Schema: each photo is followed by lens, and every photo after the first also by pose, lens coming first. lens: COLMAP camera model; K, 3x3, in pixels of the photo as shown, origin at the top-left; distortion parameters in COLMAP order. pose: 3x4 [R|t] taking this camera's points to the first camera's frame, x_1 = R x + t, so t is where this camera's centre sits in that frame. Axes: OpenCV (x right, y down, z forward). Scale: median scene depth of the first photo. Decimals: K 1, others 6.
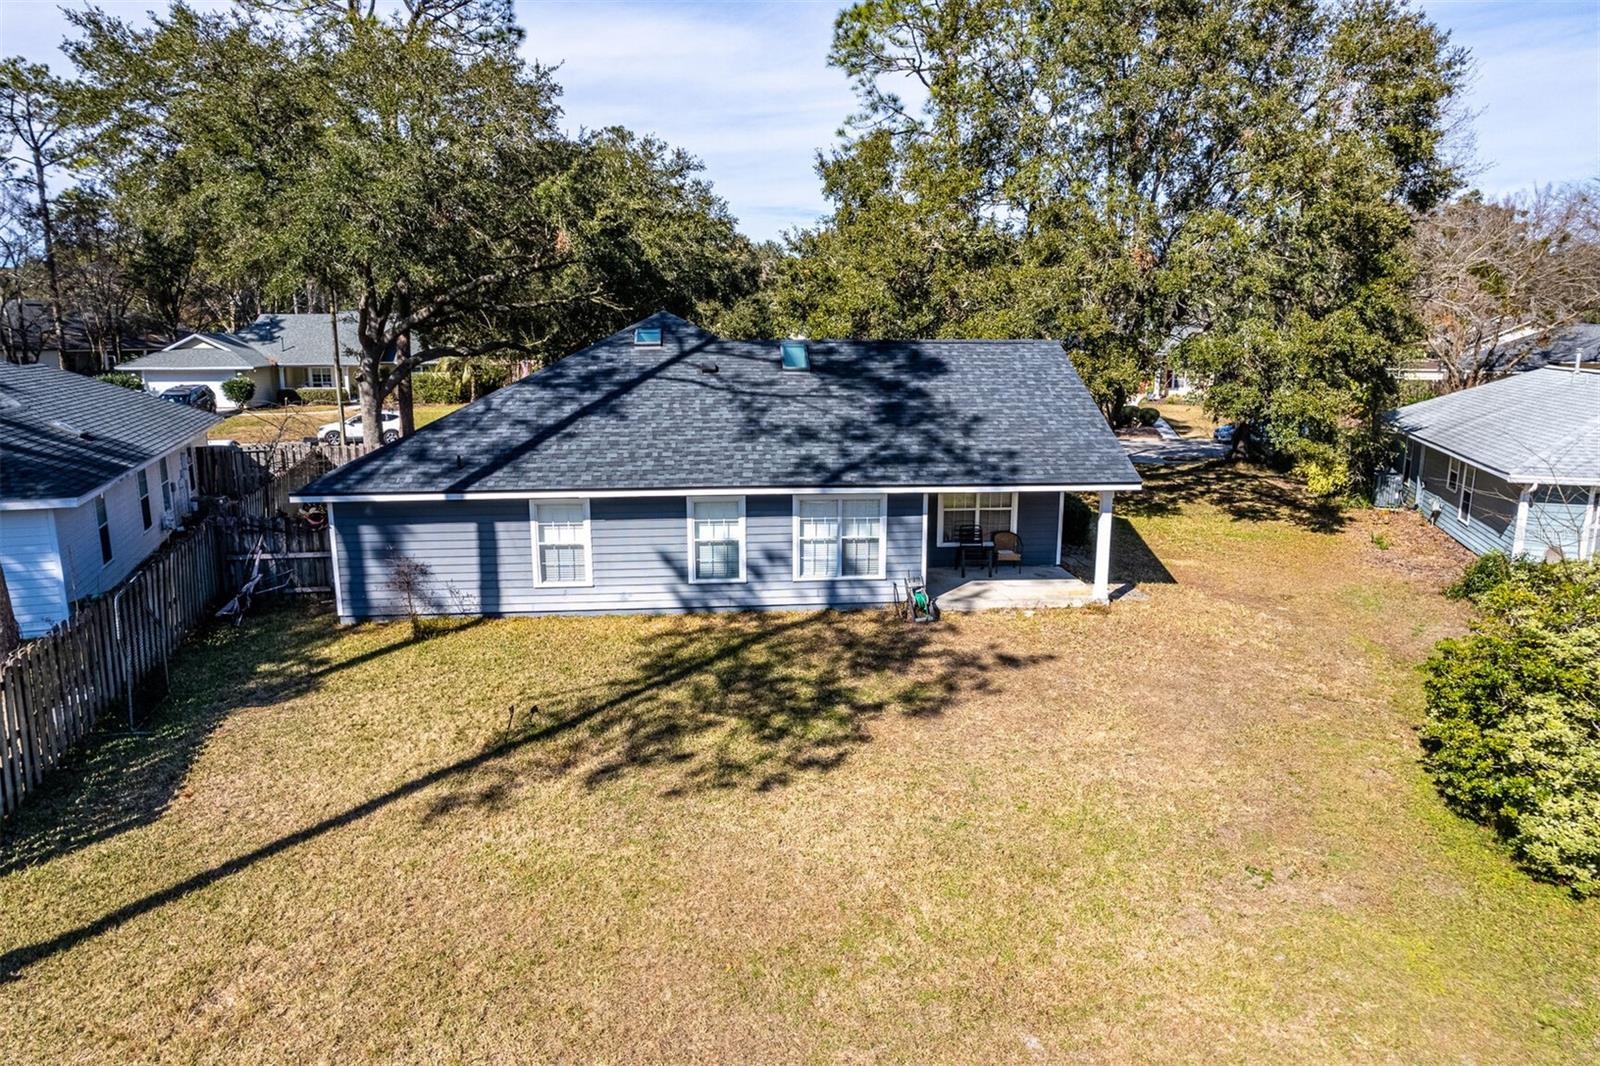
lens RADIAL K [[1024.9, 0, 798.1], [0, 1024.9, 540.6], [0, 0, 1]] dist [-0.061495, 0.036220]
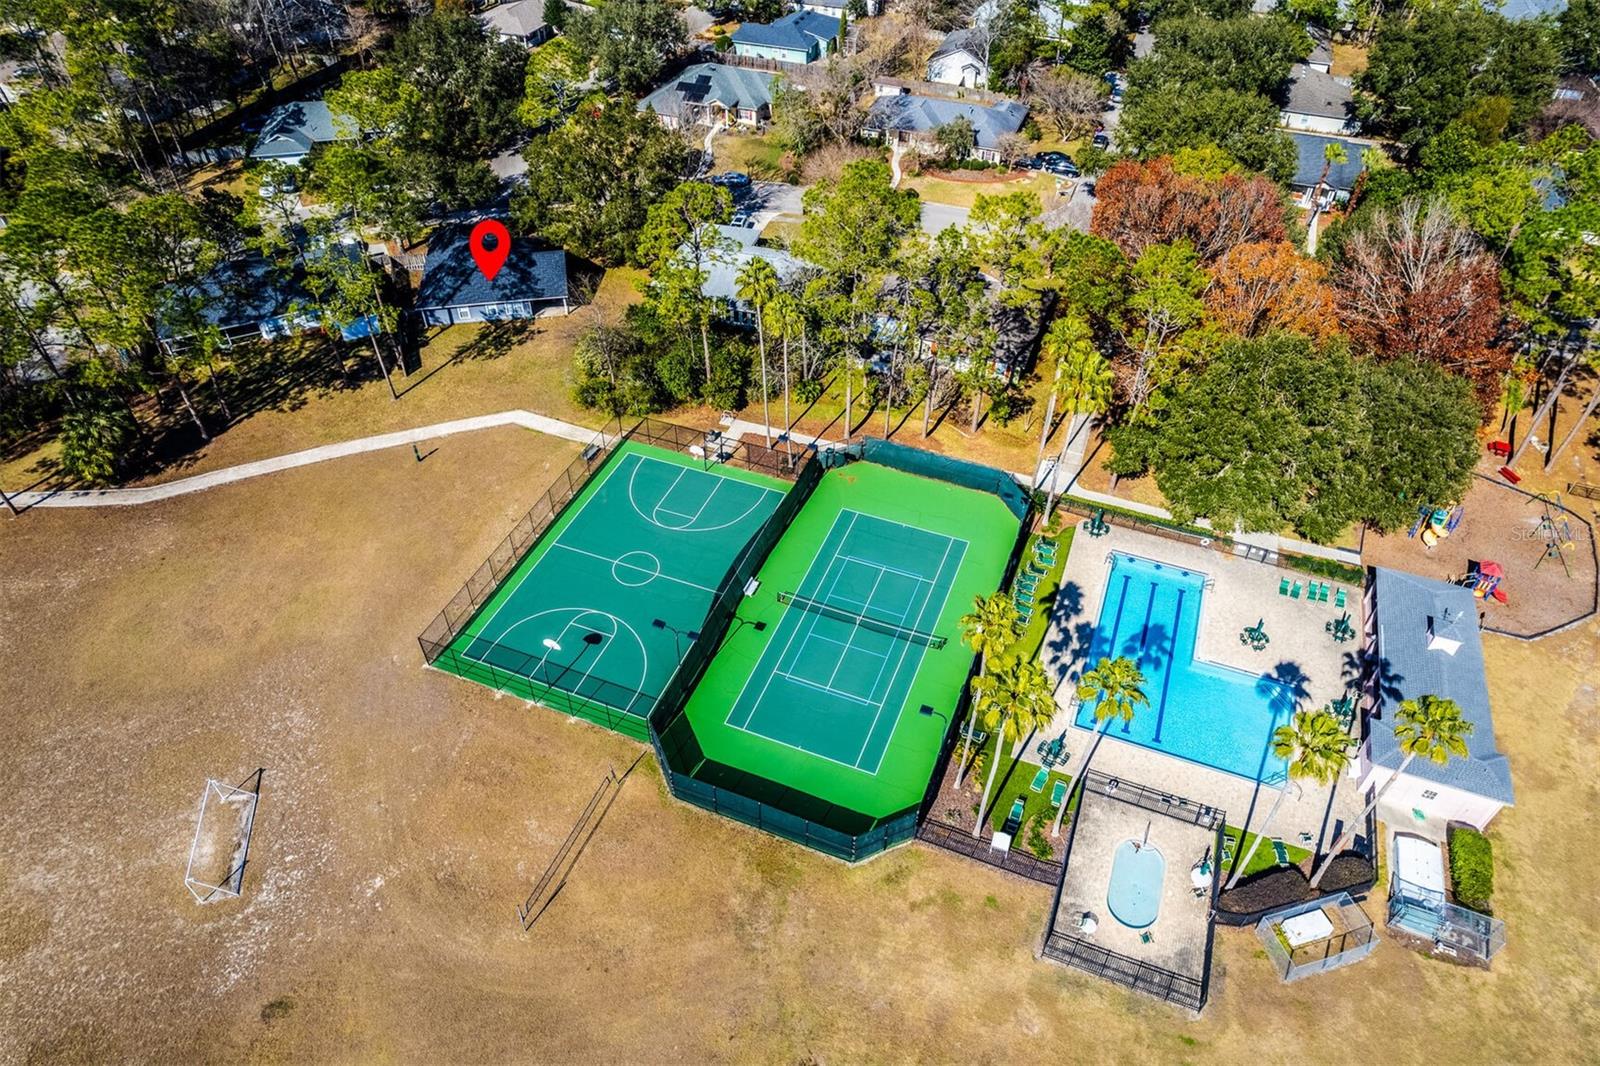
lens RADIAL K [[1024.9, 0, 806.0], [0, 1024.9, 542.1], [0, 0, 1]] dist [-0.061495, 0.036220]
pose [[0.996684, -0.049063, 0.064918, 1.220941], [0.007590, 0.850359, 0.526148, -1.831975], [-0.081018, -0.523910, 0.847912, -4.537262]]
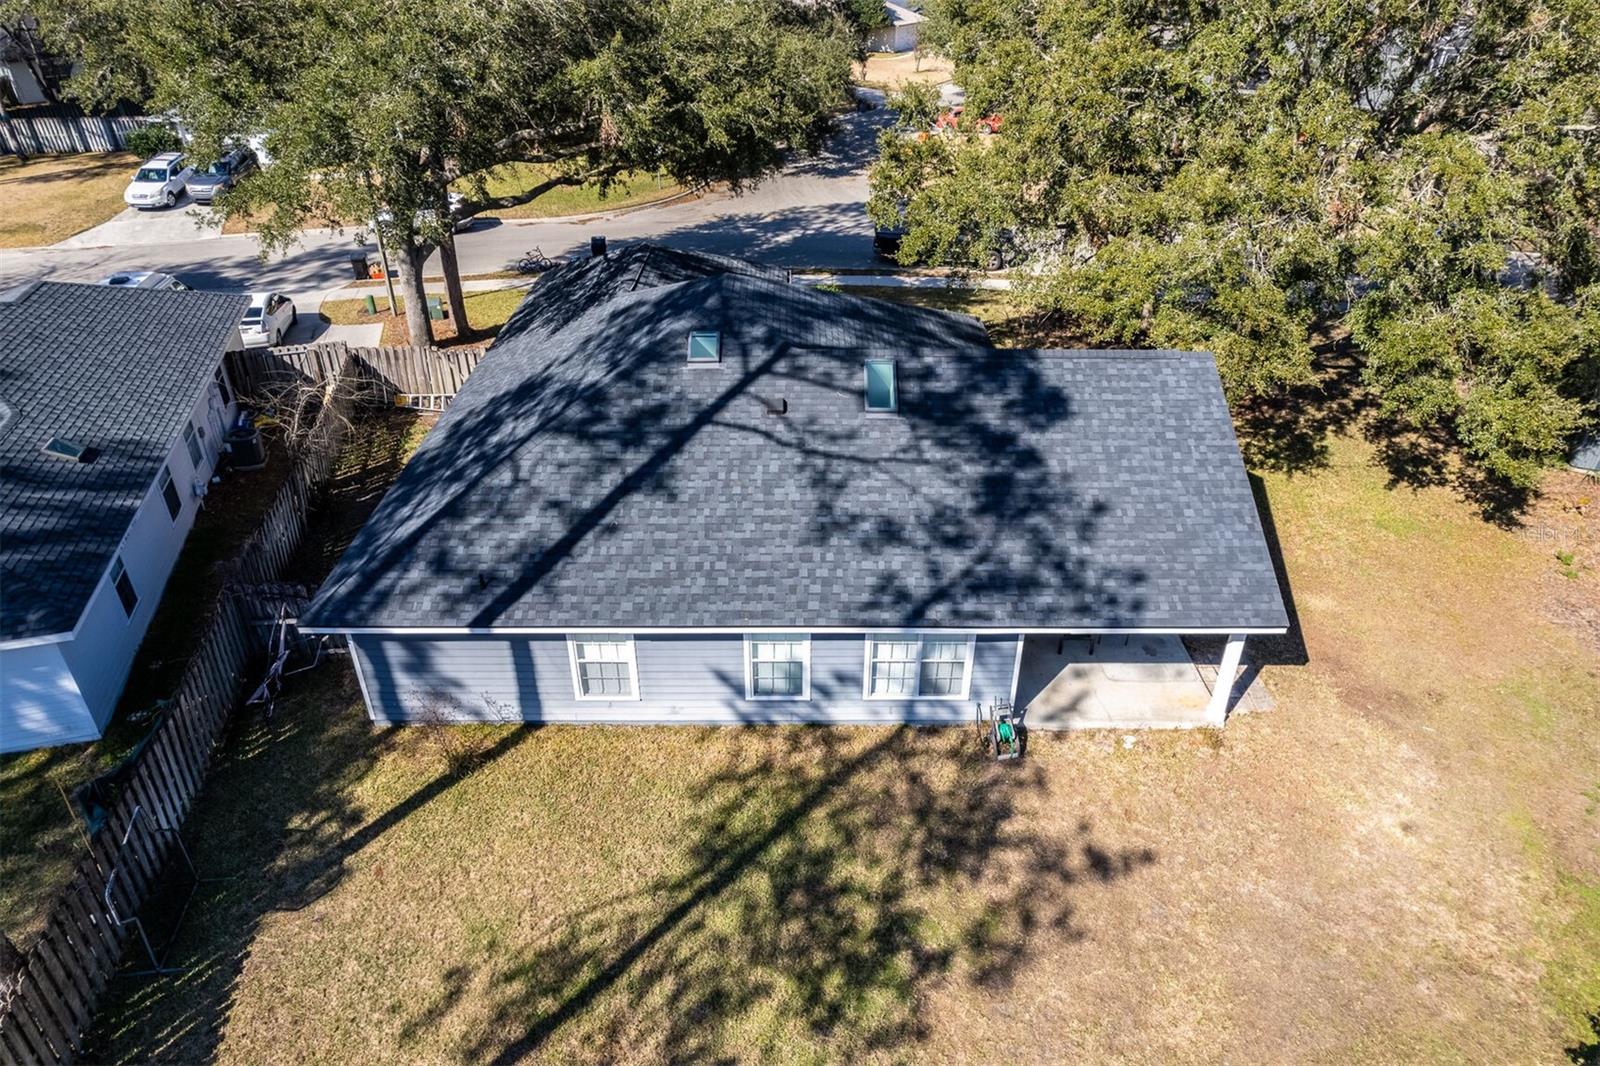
lens RADIAL K [[1024.9, 0, 795.8], [0, 1024.9, 529.7], [0, 0, 1]] dist [-0.061495, 0.036220]
pose [[0.995166, 0.051371, -0.083701, 0.002665], [-0.020122, 0.940858, 0.338204, -0.402777], [0.096124, -0.334885, 0.937343, 0.218786]]
